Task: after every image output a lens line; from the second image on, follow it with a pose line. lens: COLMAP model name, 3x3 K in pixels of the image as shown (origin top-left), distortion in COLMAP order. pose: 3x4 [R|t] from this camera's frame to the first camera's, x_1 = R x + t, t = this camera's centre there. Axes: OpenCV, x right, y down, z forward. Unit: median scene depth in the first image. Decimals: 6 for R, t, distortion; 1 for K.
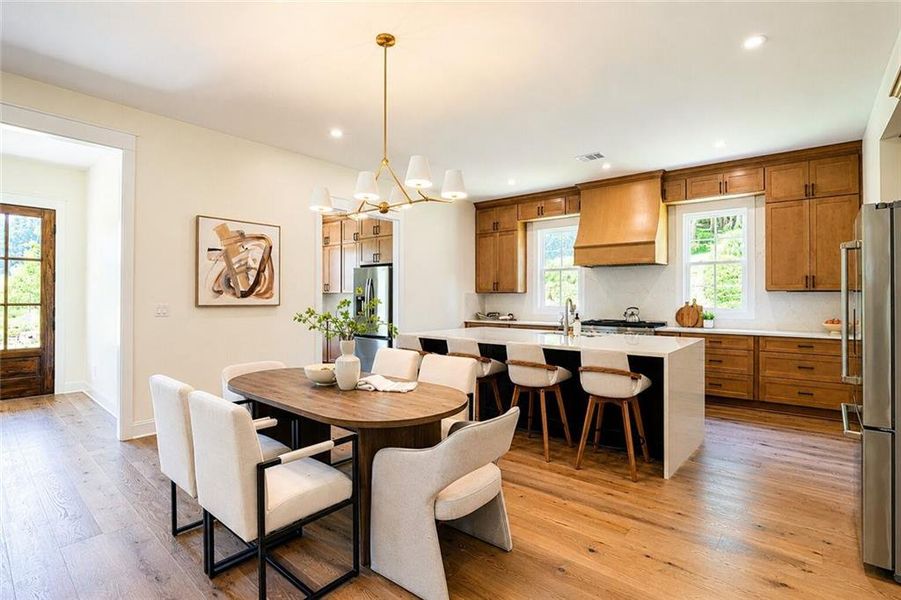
lens RADIAL K [[455.3, 0, 448.8], [0, 455.3, 289.3], [0, 0, 1]] dist [-0.000574, 0.000066]
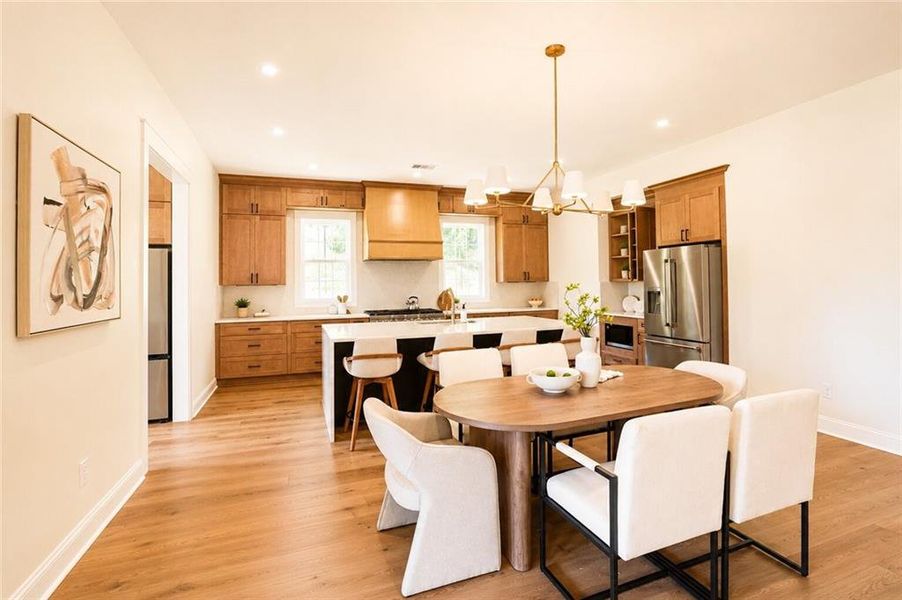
lens RADIAL K [[436.3, 0, 463.5], [0, 436.3, 270.5], [0, 0, 1]] dist [-0.020055, 0.048572]
pose [[0.513078, 0.010580, 0.858277, -0.635381], [0.004829, 0.999873, -0.015212, -0.012755], [-0.858328, 0.011949, 0.512962, 0.406679]]
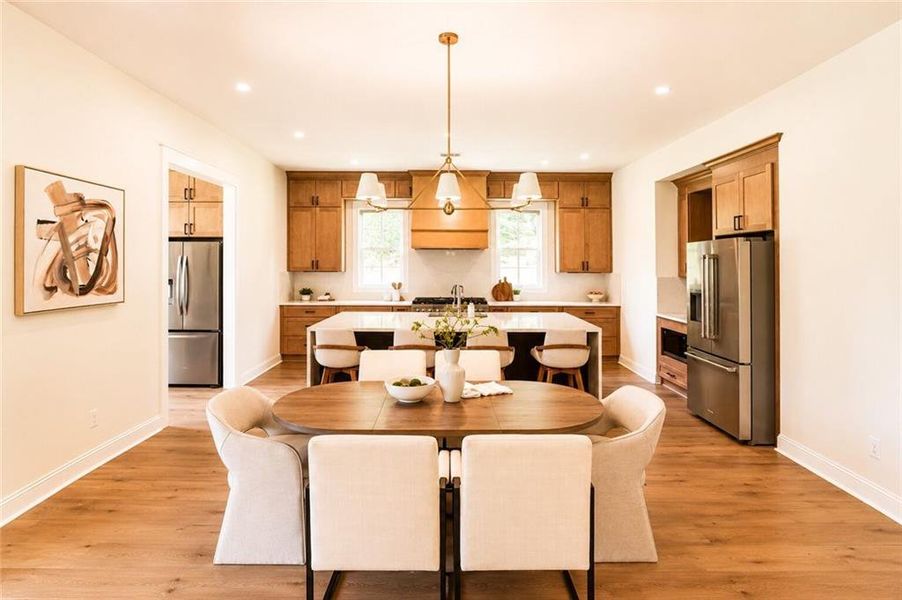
lens RADIAL K [[466.9, 0, 451.0], [0, 466.9, 259.3], [0, 0, 1]] dist [-0.000839, -0.000553]
pose [[0.775588, 0.004370, 0.631224, -0.454911], [-0.008630, 0.999956, 0.003682, -0.040236], [-0.631180, -0.008303, 0.775592, 0.134094]]
